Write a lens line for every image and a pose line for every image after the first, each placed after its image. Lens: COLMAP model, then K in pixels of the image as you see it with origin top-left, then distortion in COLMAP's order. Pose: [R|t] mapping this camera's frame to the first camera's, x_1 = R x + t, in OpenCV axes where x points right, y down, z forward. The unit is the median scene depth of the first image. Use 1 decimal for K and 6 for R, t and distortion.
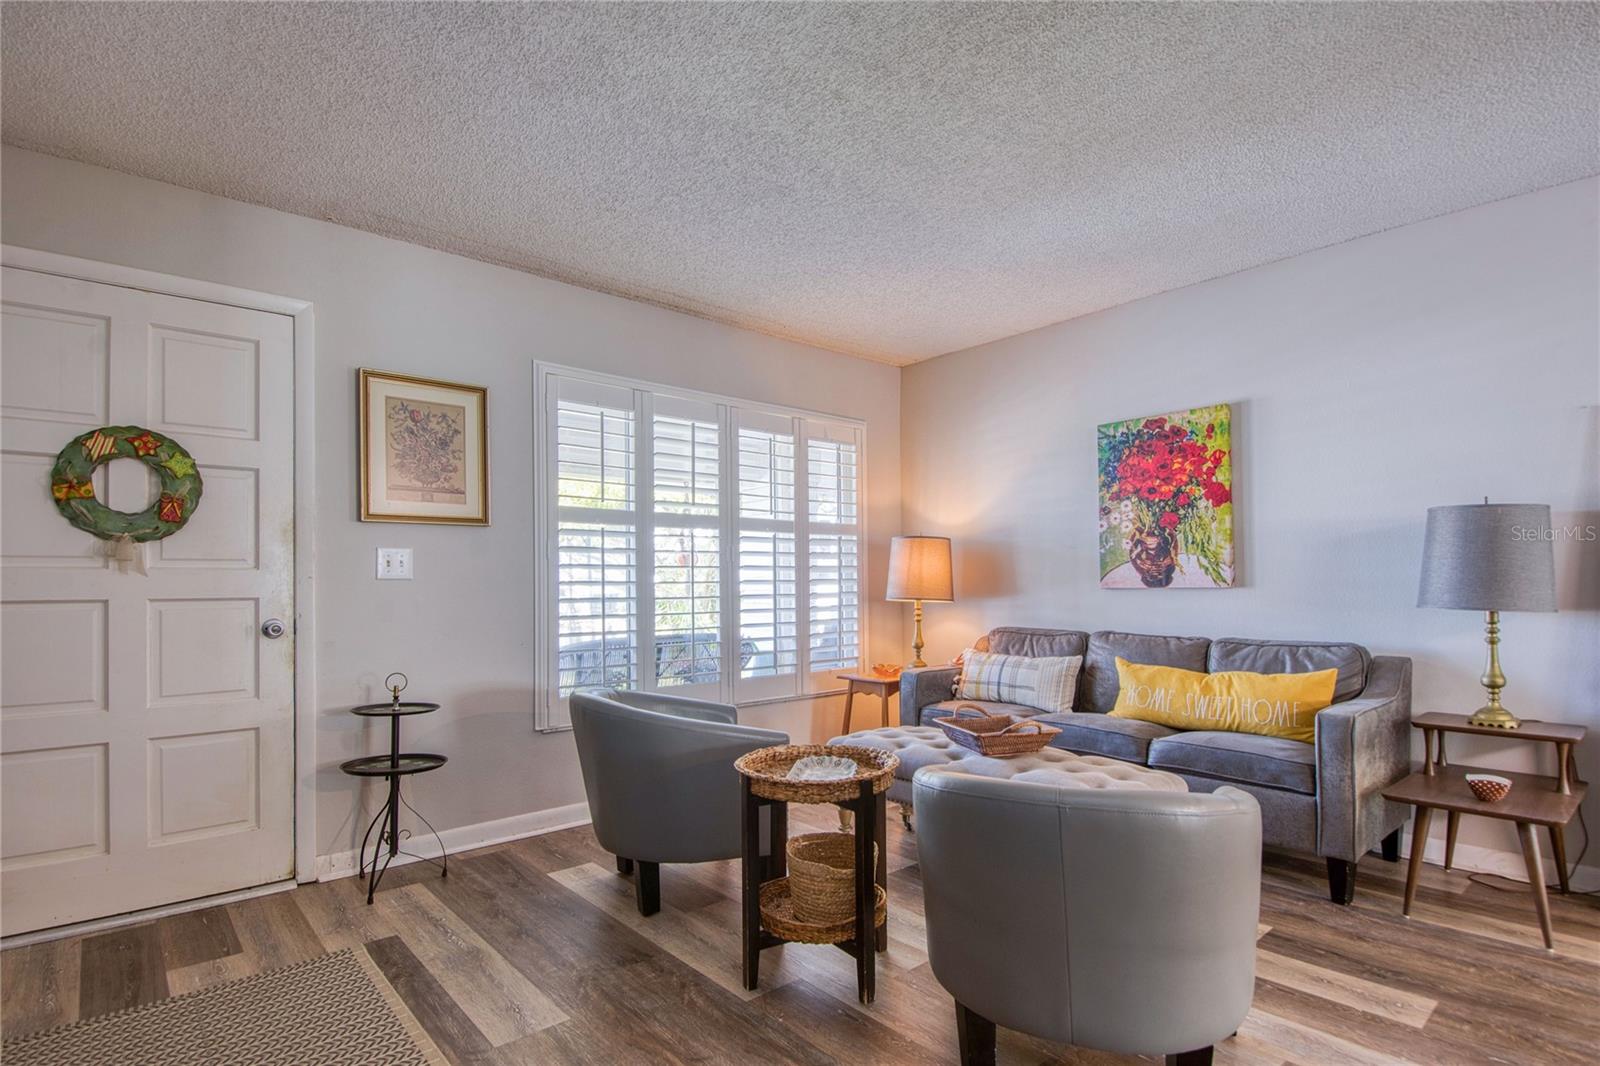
lens RADIAL K [[786.6, 0, 813.5], [0, 786.6, 563.7], [0, 0, 1]] dist [0.024895, -0.033015]
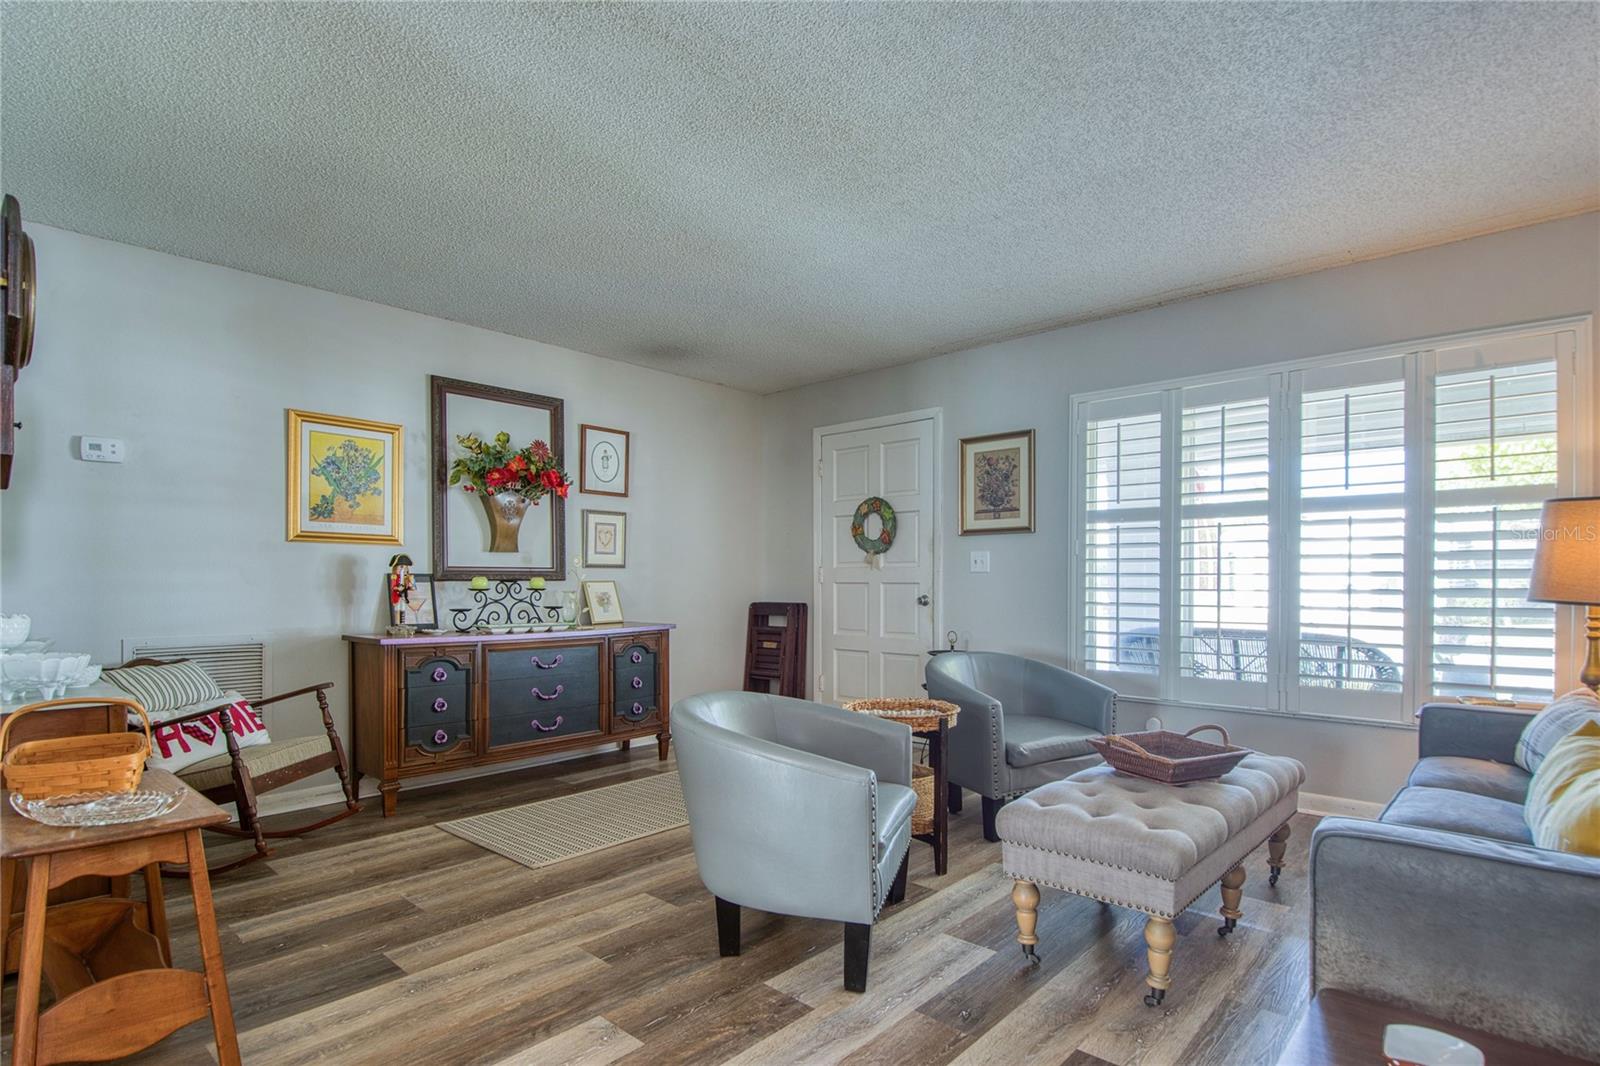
lens RADIAL K [[786.6, 0, 813.5], [0, 786.6, 563.7], [0, 0, 1]] dist [0.024895, -0.033015]
pose [[0.128936, -0.020653, -0.991438, 0.760814], [0.017904, 0.999669, -0.018496, 0.021046], [0.991491, -0.015366, 0.129263, 0.399228]]
